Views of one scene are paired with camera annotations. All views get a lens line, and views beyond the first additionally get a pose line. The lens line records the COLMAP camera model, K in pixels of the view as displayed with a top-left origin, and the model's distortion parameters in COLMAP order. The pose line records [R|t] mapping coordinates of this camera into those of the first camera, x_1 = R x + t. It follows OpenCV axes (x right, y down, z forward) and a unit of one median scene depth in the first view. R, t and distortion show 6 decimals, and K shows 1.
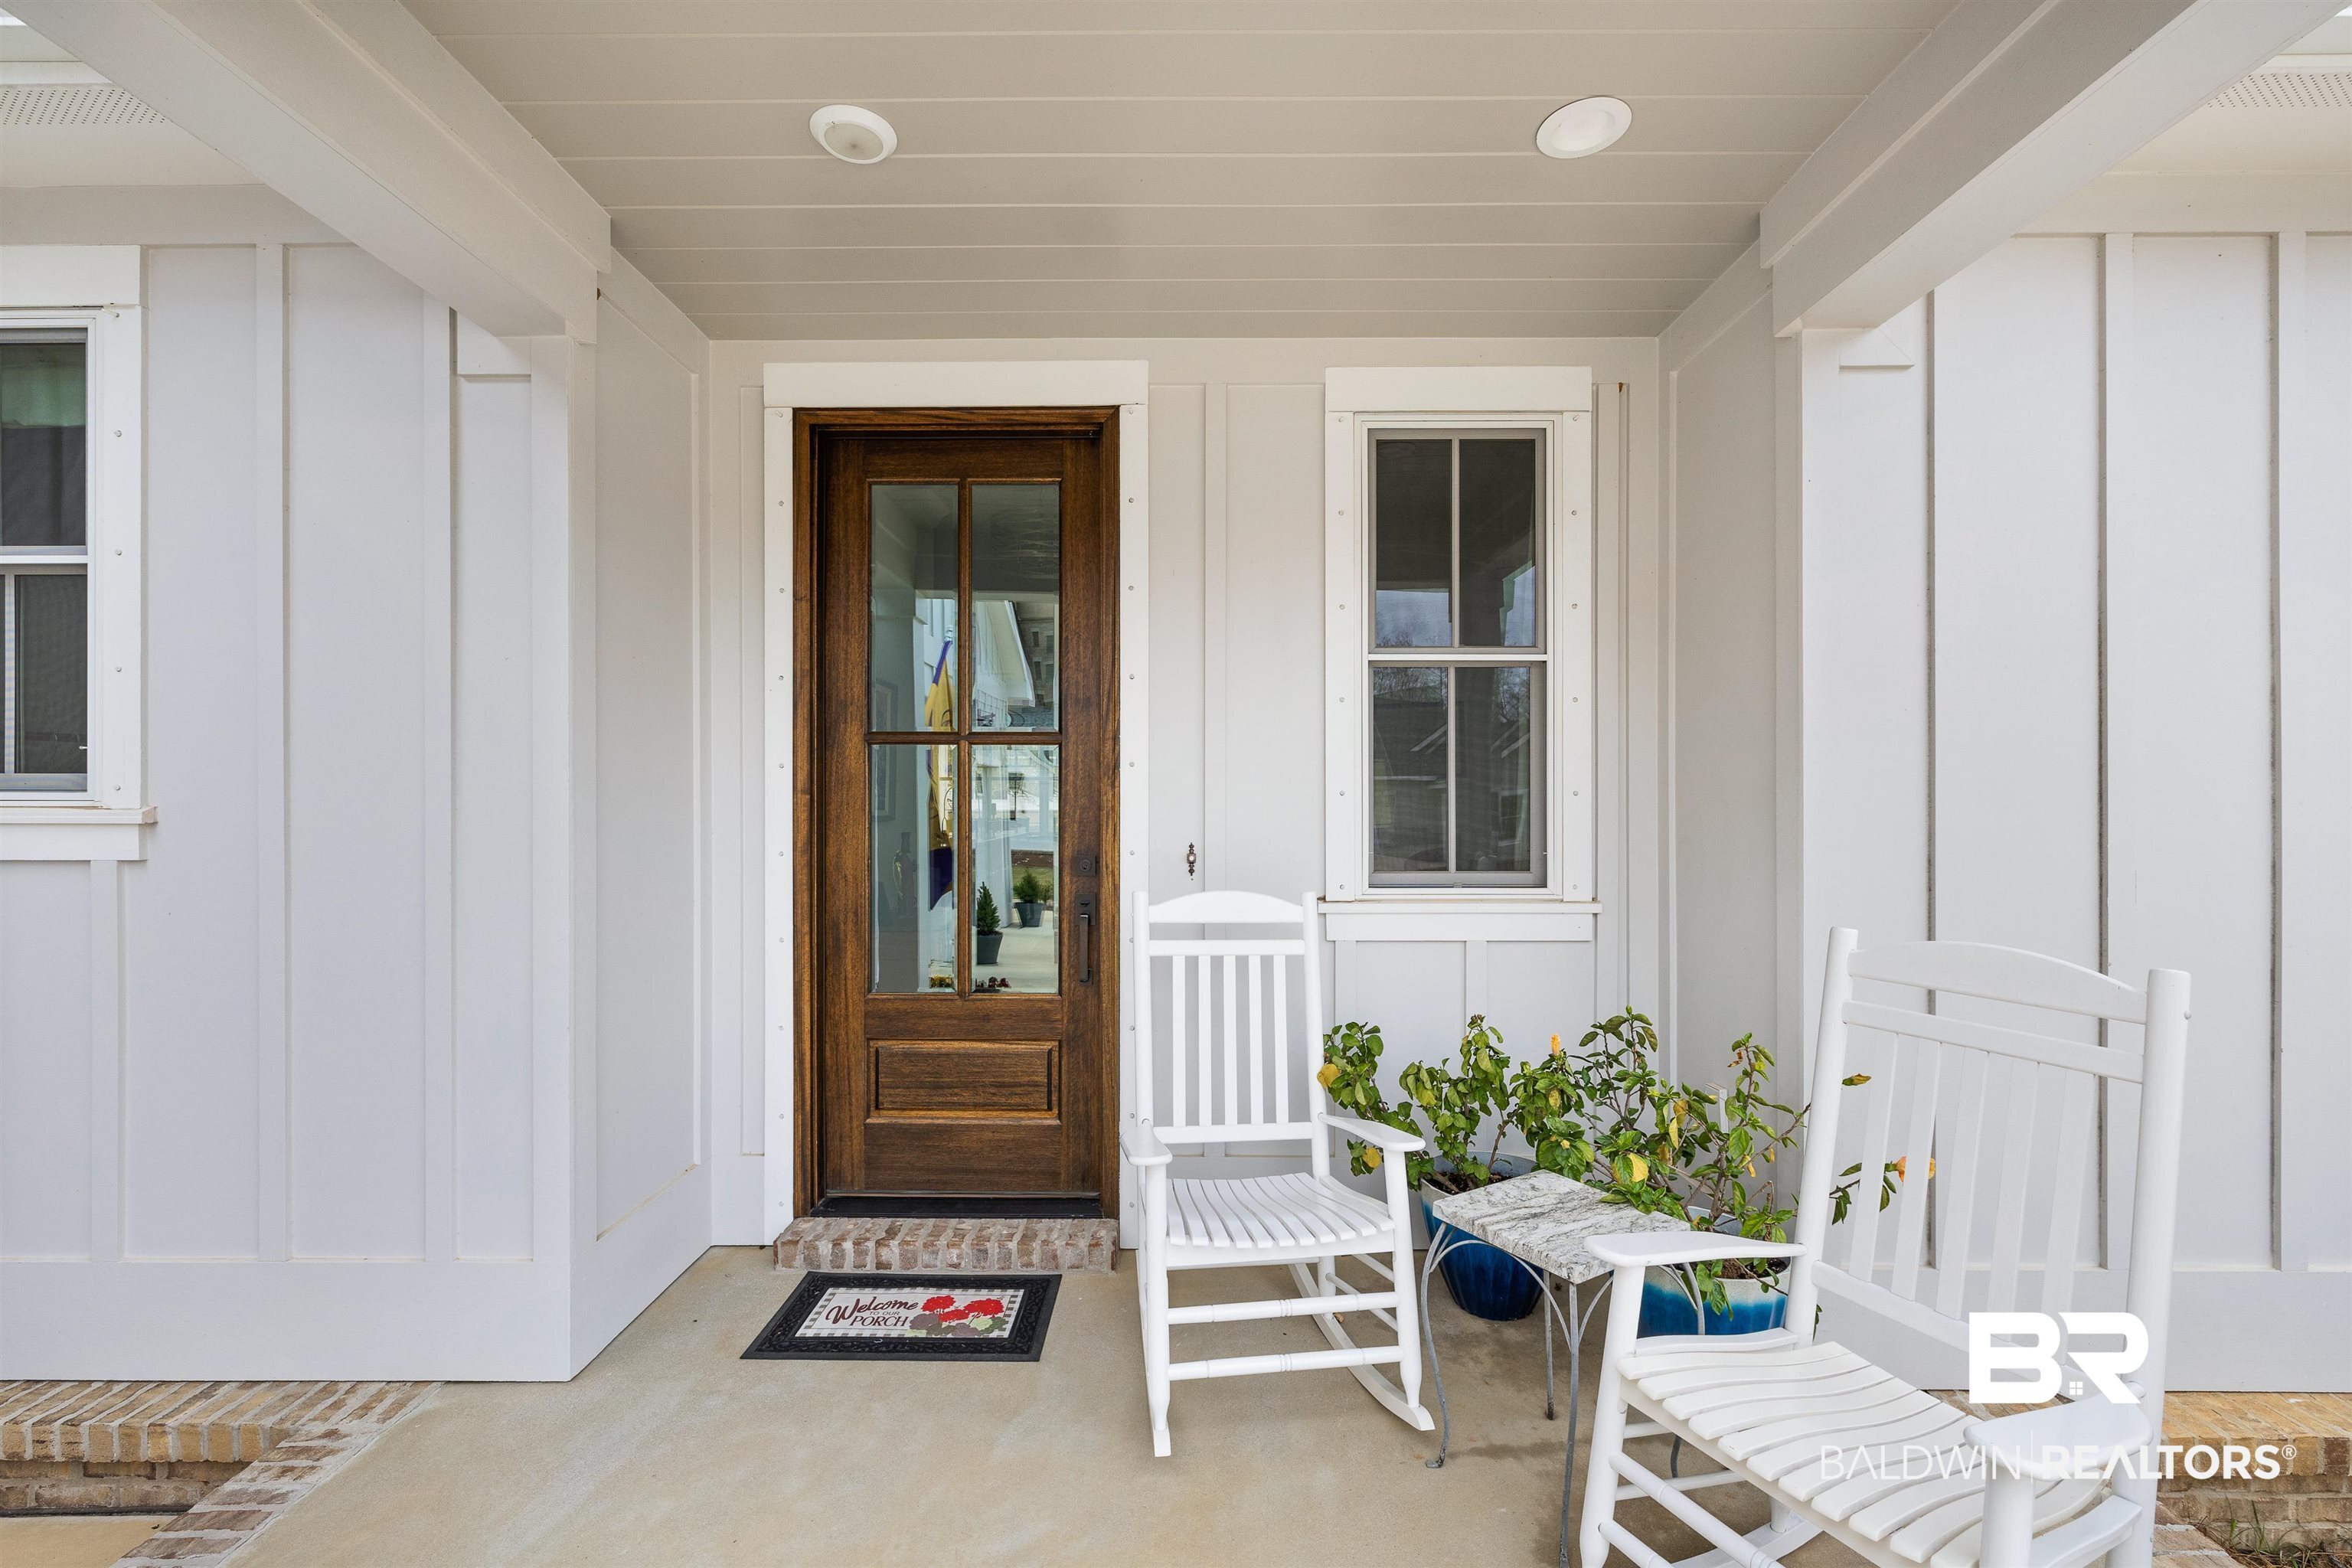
lens RADIAL K [[992.3, 0, 1180.7], [0, 992.3, 798.2], [0, 0, 1]] dist [0.001119, -0.001572]
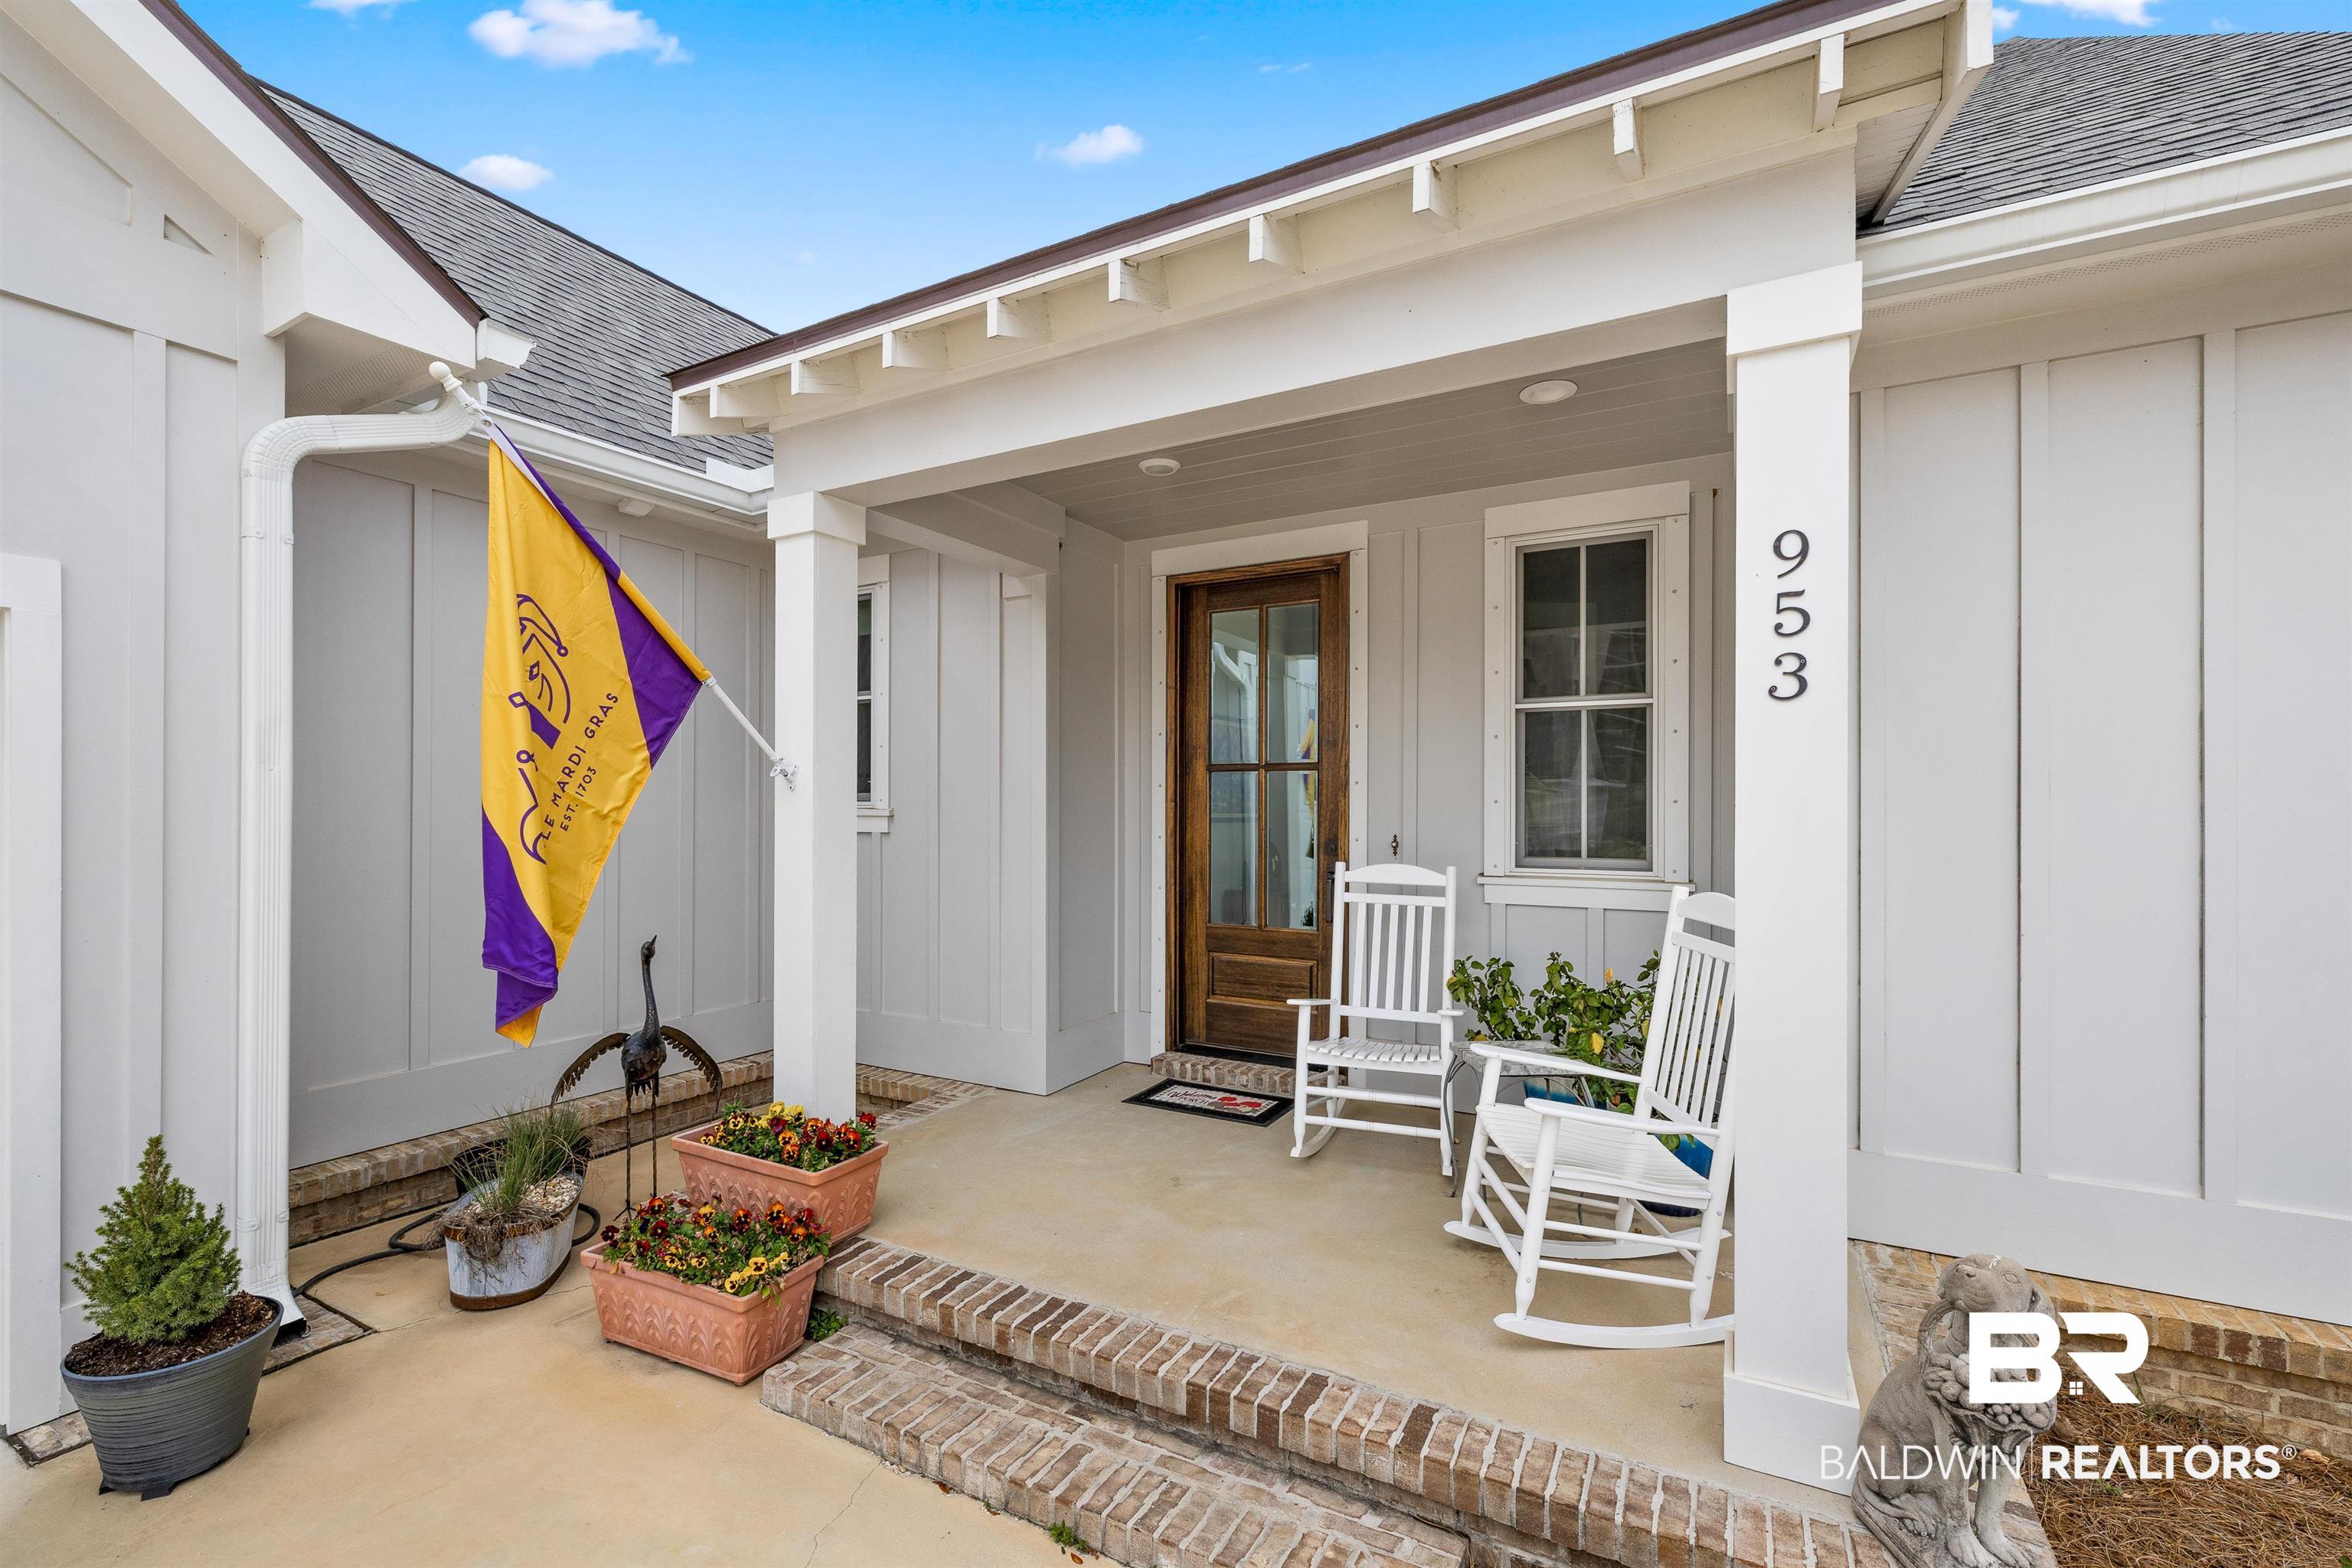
lens RADIAL K [[992.3, 0, 1168.1], [0, 992.3, 797.7], [0, 0, 1]] dist [0.001119, -0.001572]
pose [[0.873667, -0.002840, -0.486517, 0.466538], [-0.001520, 0.999962, -0.008566, 0.002705], [0.486523, 0.008224, 0.873629, -0.514054]]
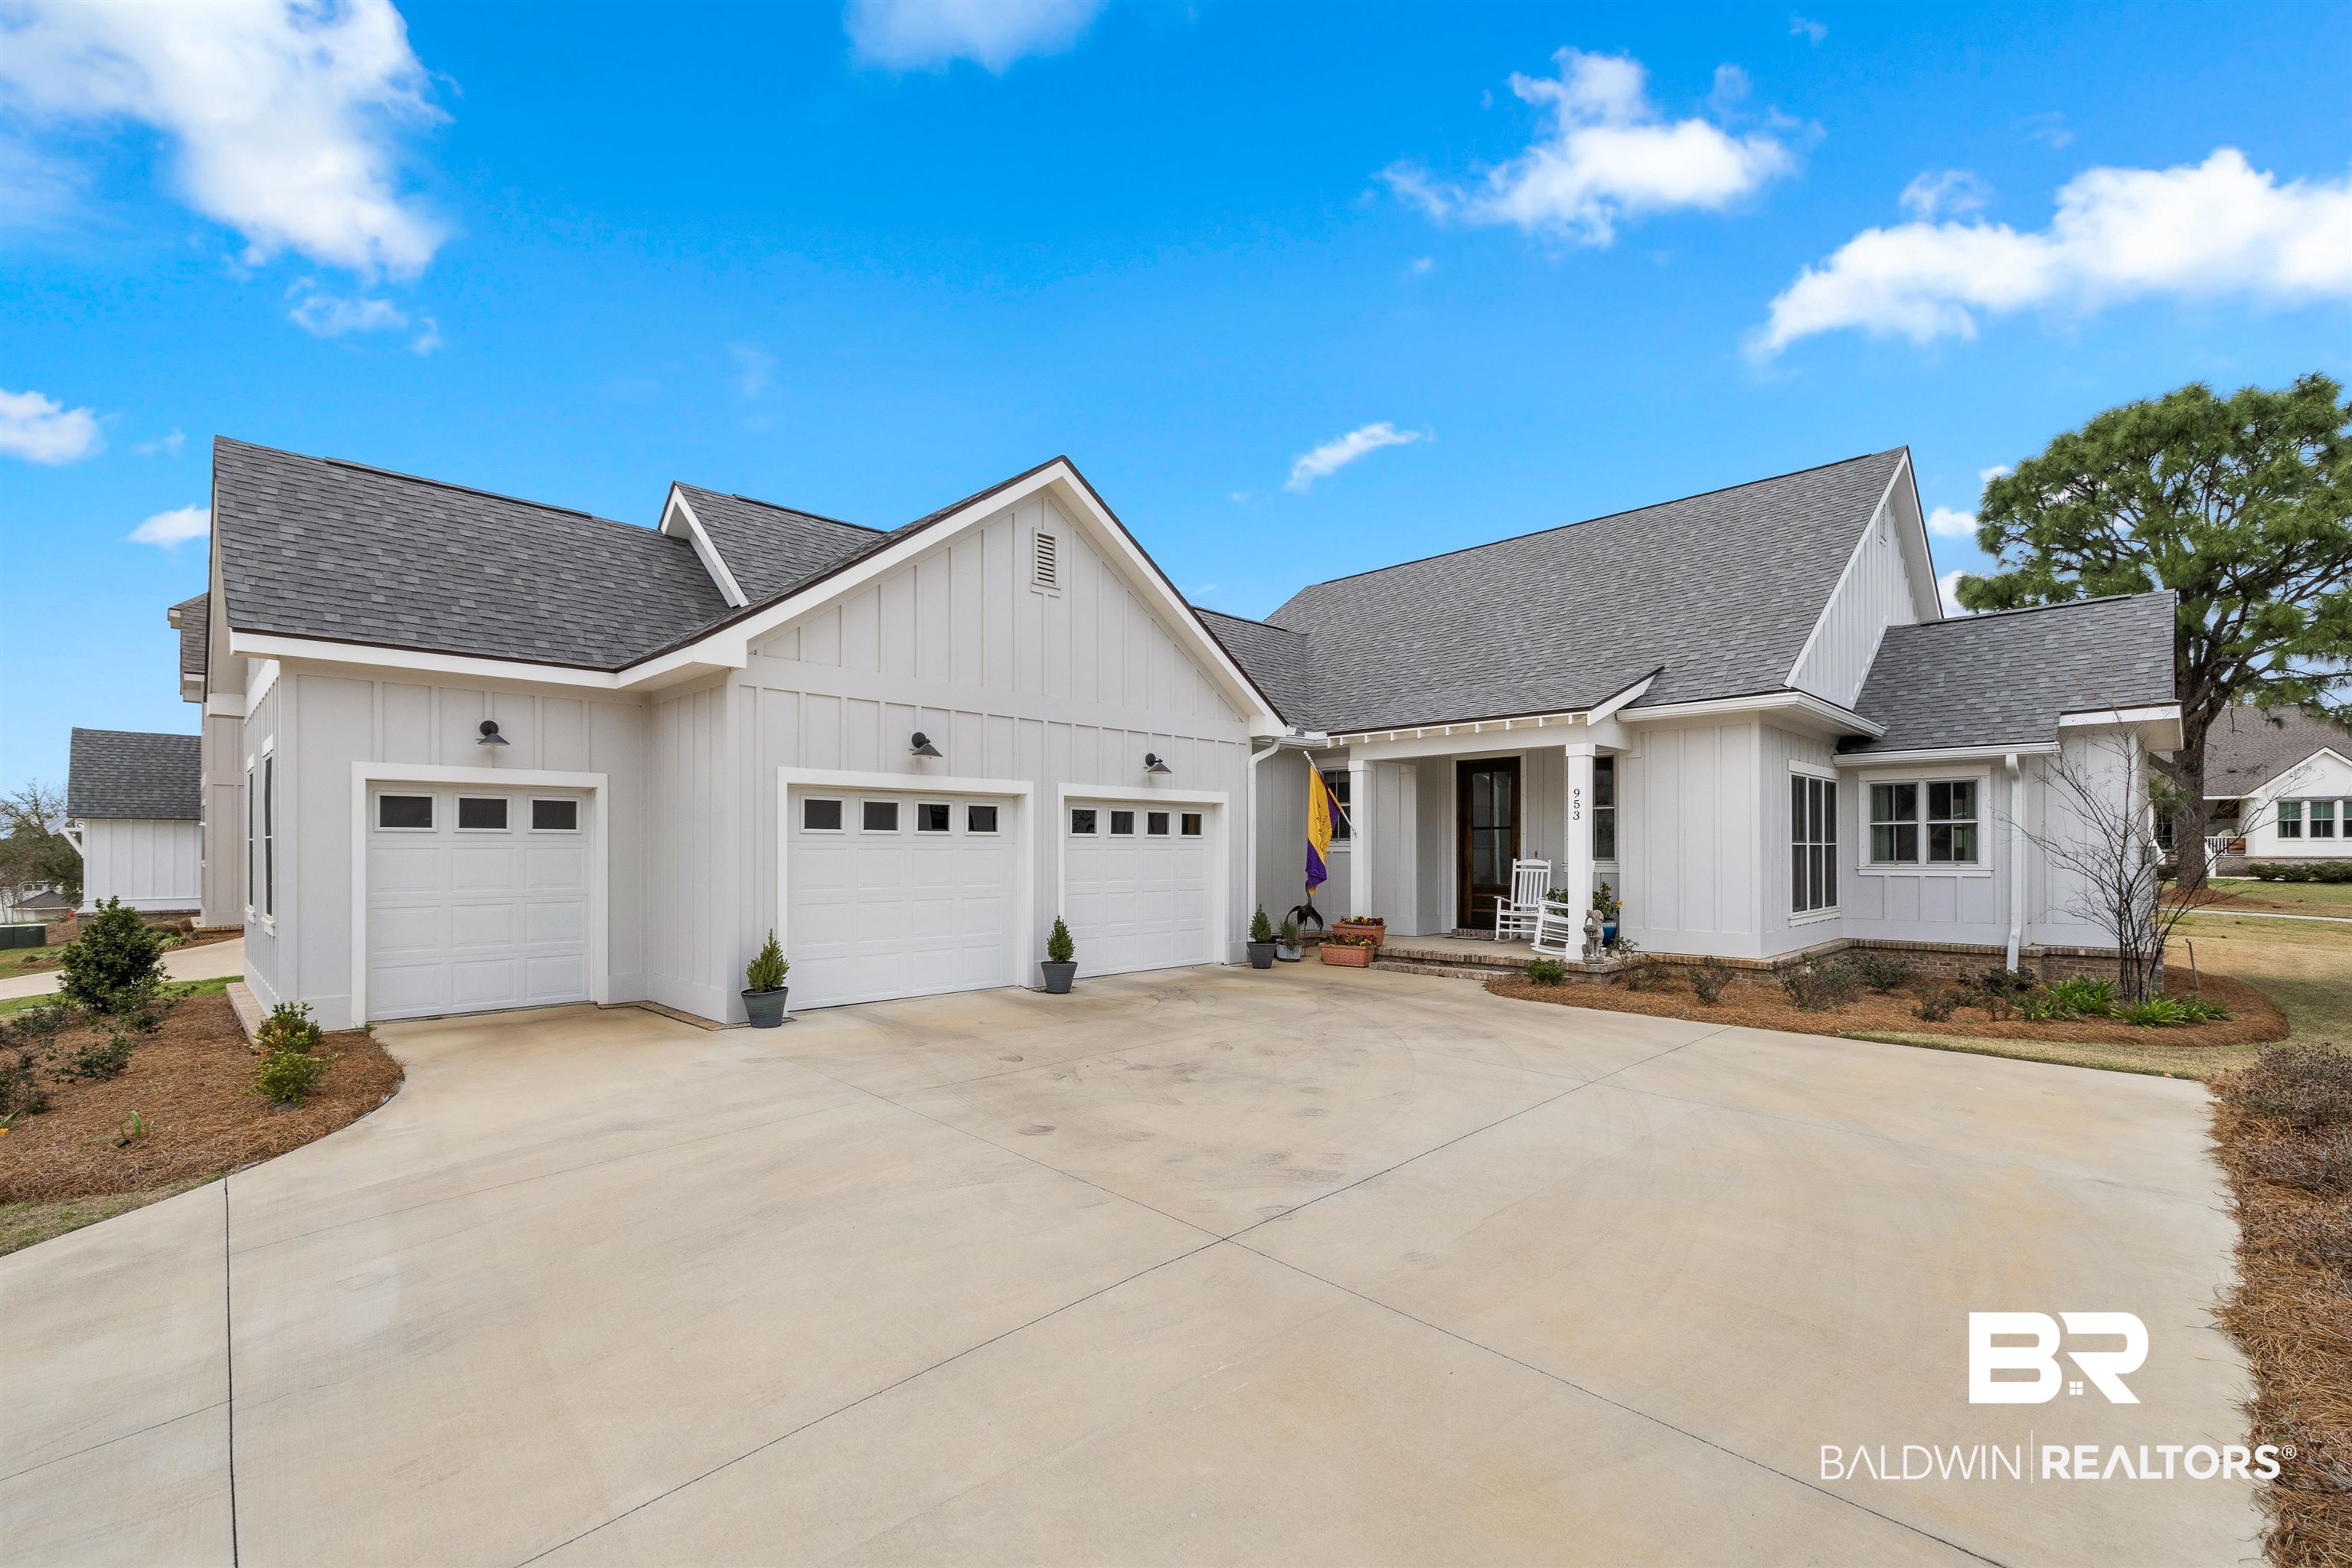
lens RADIAL K [[992.3, 0, 1159.3], [0, 992.3, 845.3], [0, 0, 1]] dist [0.001119, -0.001572]
pose [[0.704185, 0.000728, -0.710016, 1.977637], [0.001059, 0.999997, 0.002076, 0.012330], [0.710016, -0.002214, 0.704182, -3.332565]]
